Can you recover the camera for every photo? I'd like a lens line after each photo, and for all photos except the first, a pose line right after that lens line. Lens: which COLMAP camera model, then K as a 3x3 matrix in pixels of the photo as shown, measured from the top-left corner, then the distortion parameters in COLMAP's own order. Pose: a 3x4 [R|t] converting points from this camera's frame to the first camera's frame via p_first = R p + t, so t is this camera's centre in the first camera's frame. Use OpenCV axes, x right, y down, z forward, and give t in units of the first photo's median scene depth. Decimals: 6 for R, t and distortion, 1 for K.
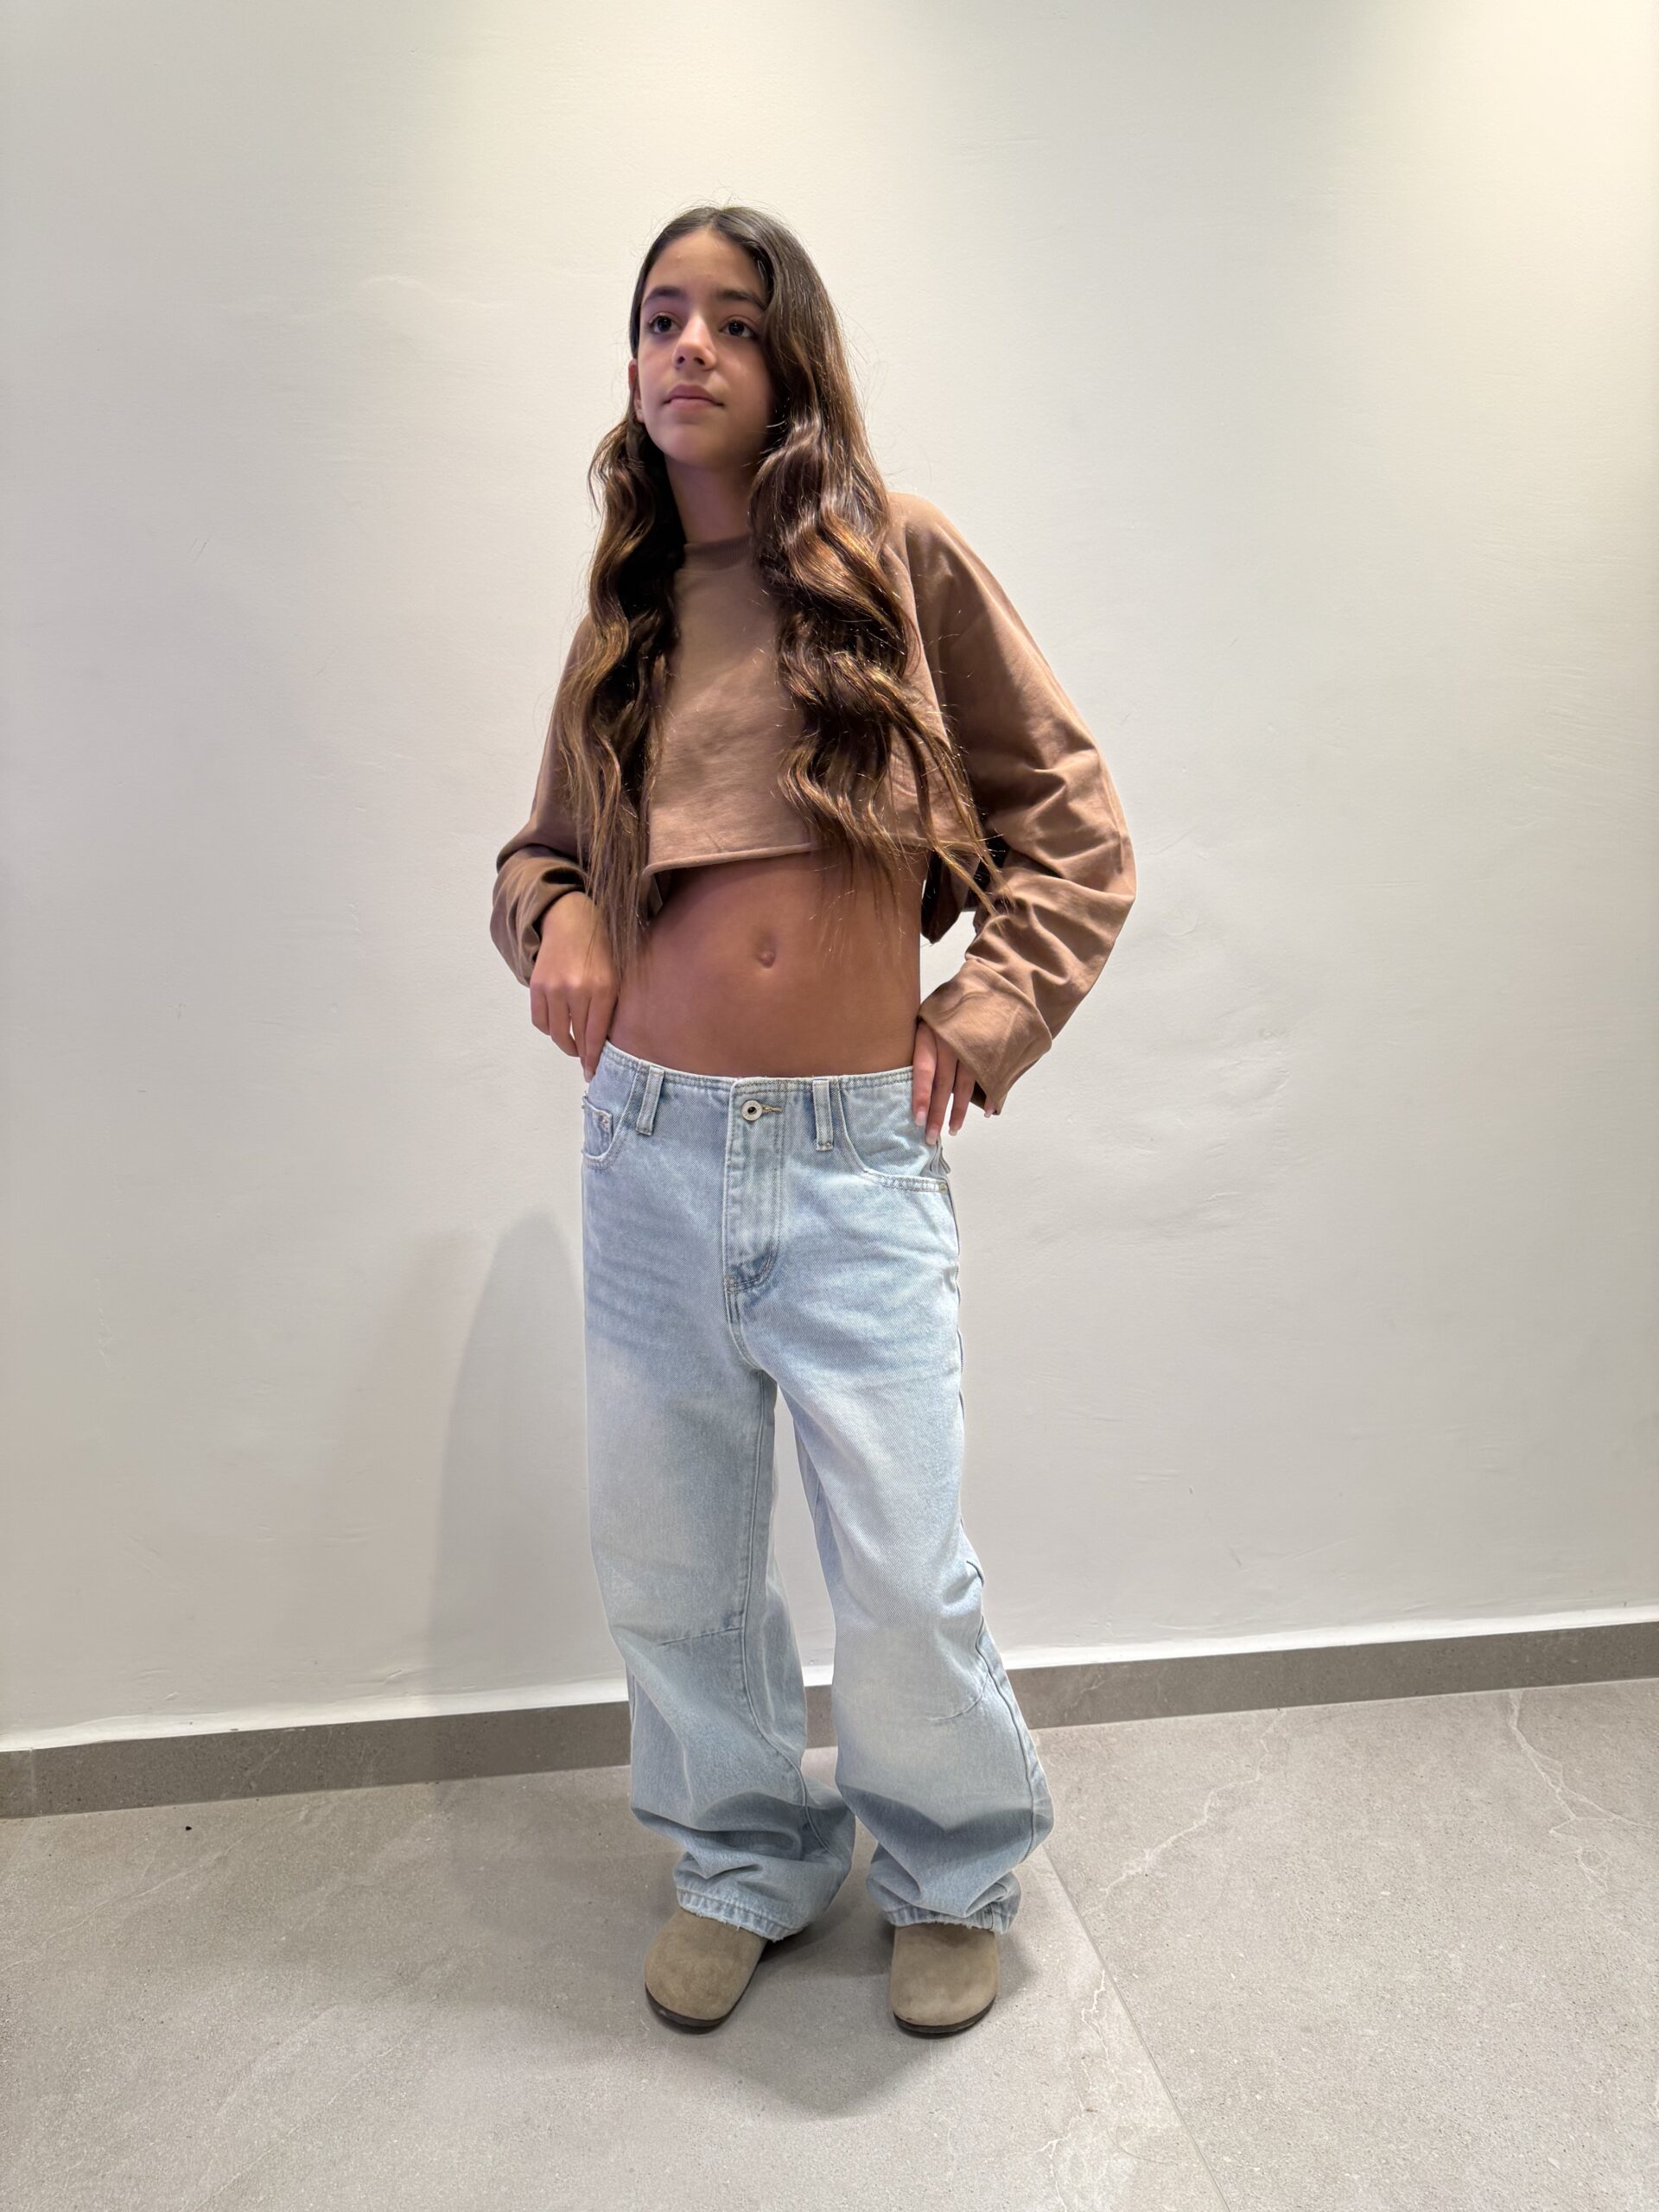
lens RADIAL K [[1613.1, 0, 841.7], [0, 1613.1, 1096.3], [0, 0, 1]] dist [-0.003760, -0.003728]
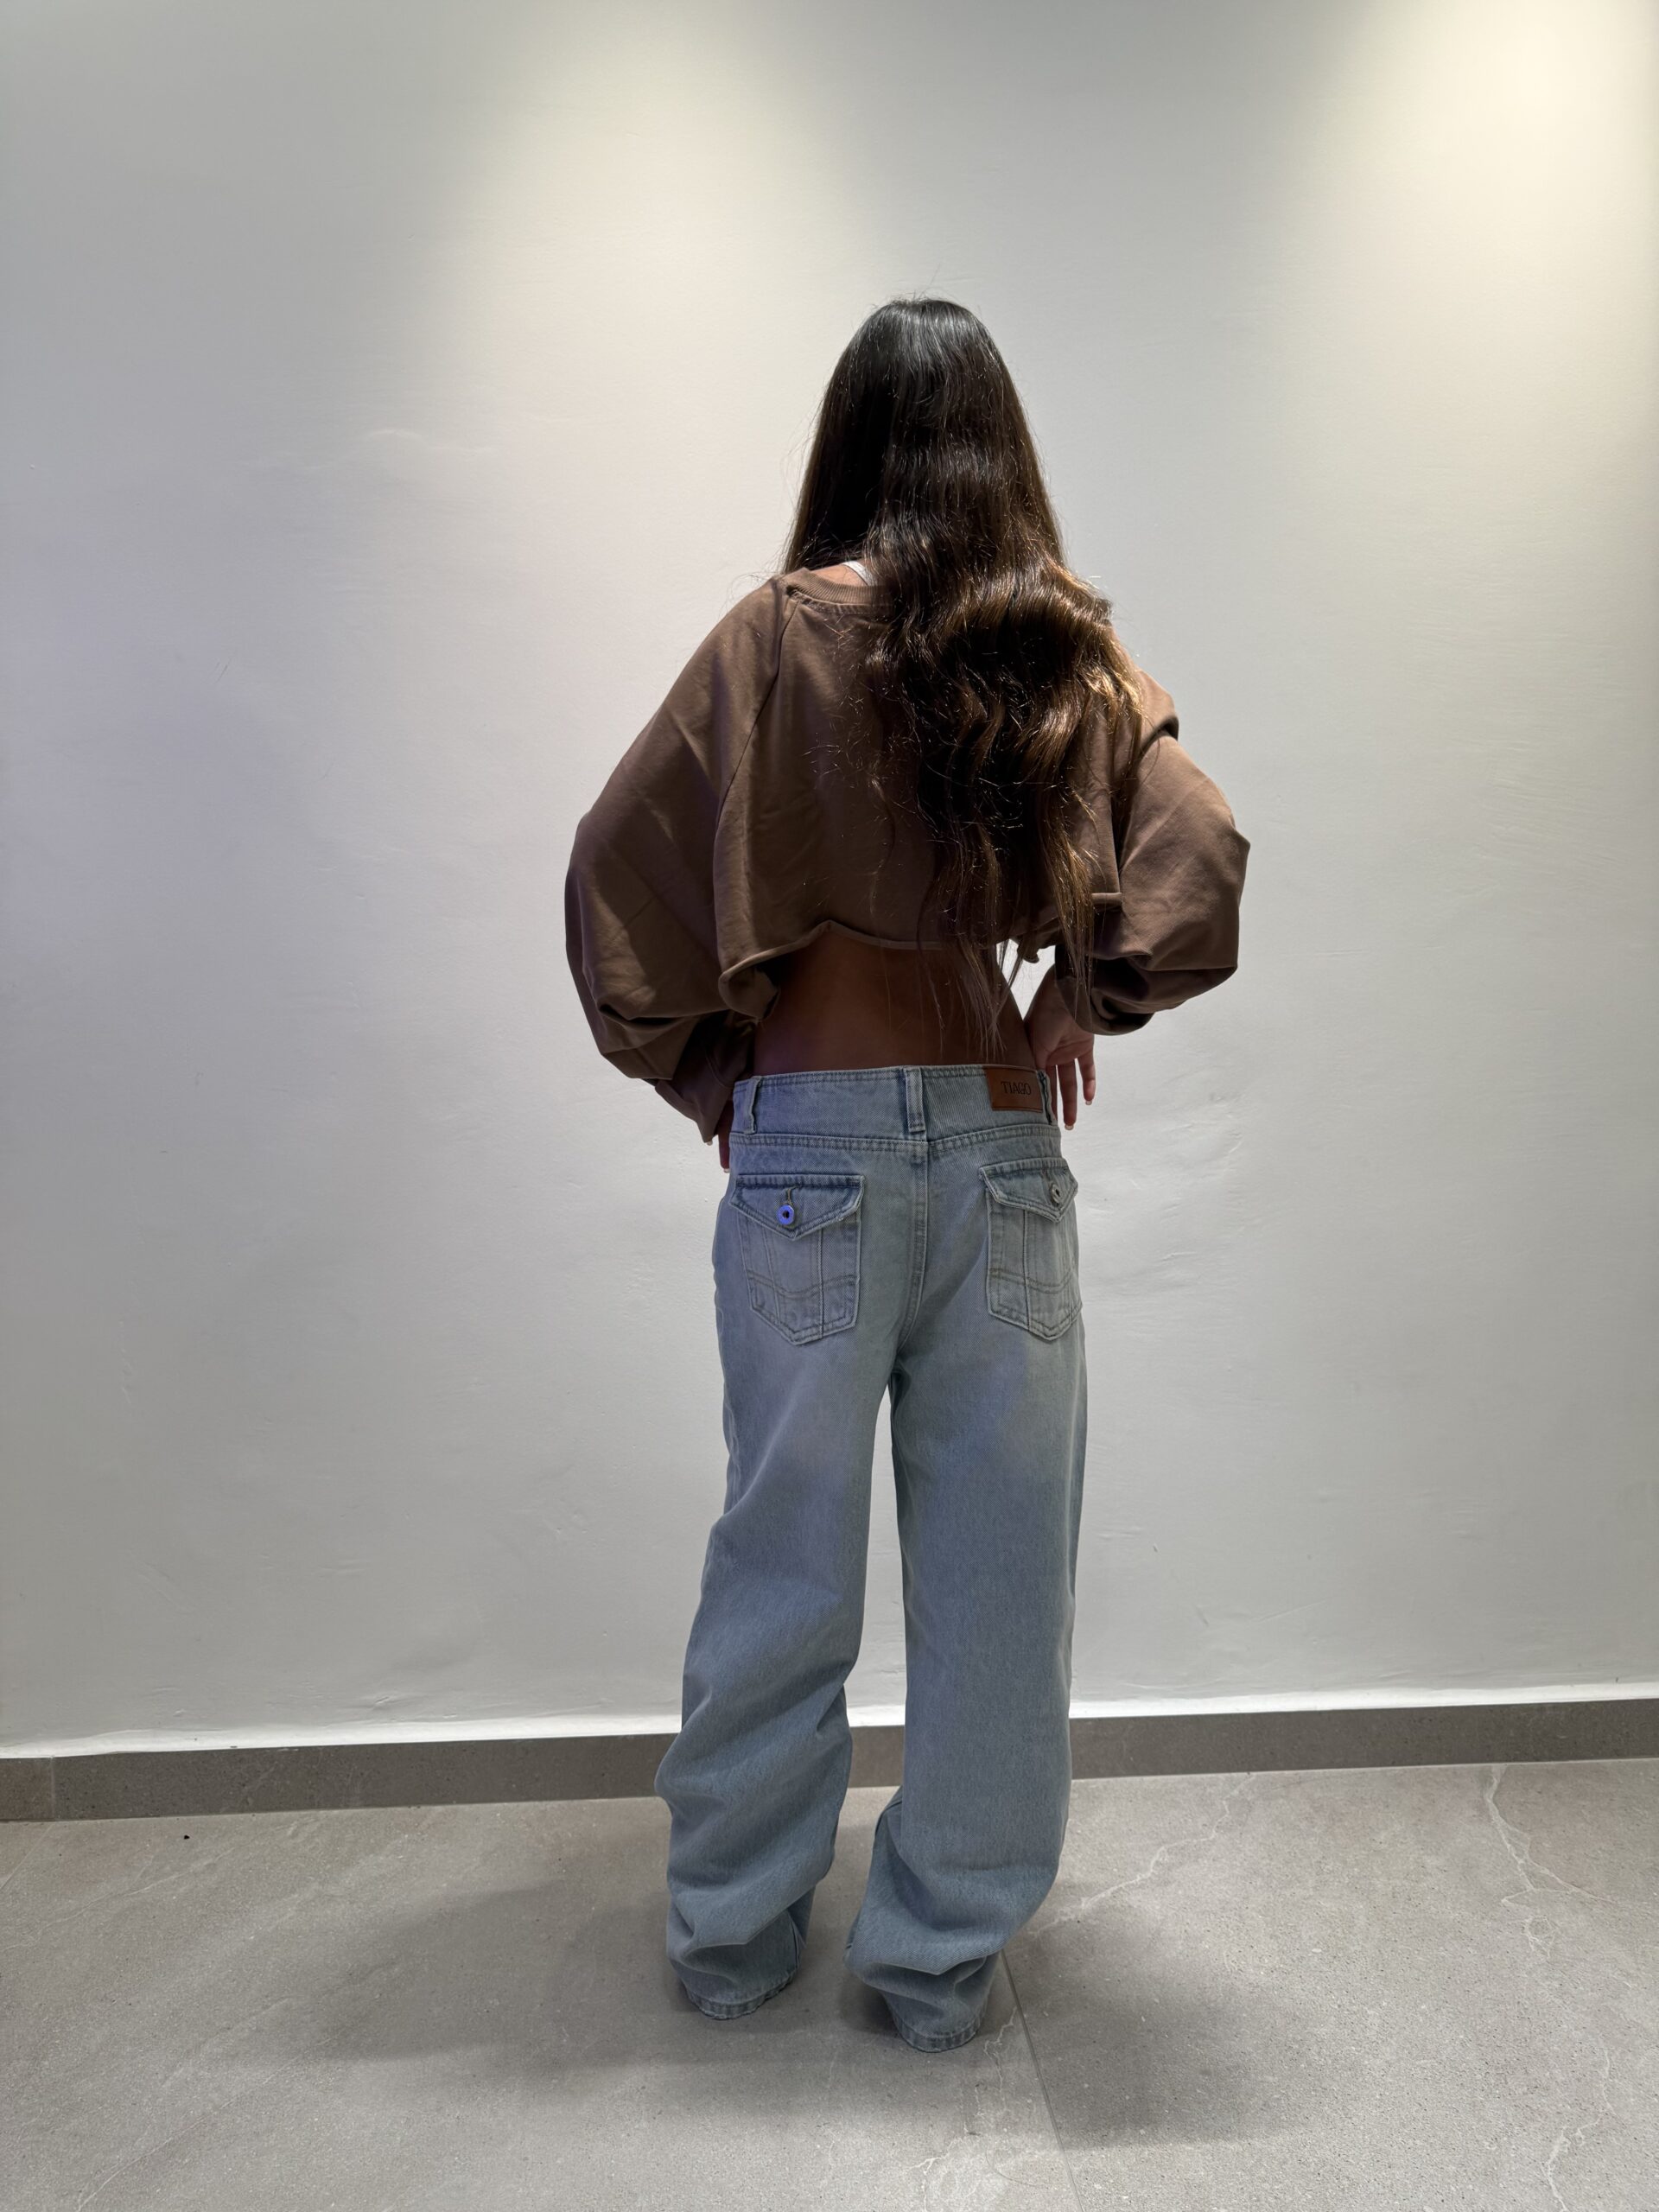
lens RADIAL K [[1613.1, 0, 818.1], [0, 1613.1, 1080.4], [0, 0, 1]] dist [-0.003760, -0.003728]
pose [[0.994545, -0.005561, -0.104159, 0.133665], [-0.001700, 0.997581, -0.069498, 0.025321], [0.104294, 0.069296, 0.992129, -0.060270]]
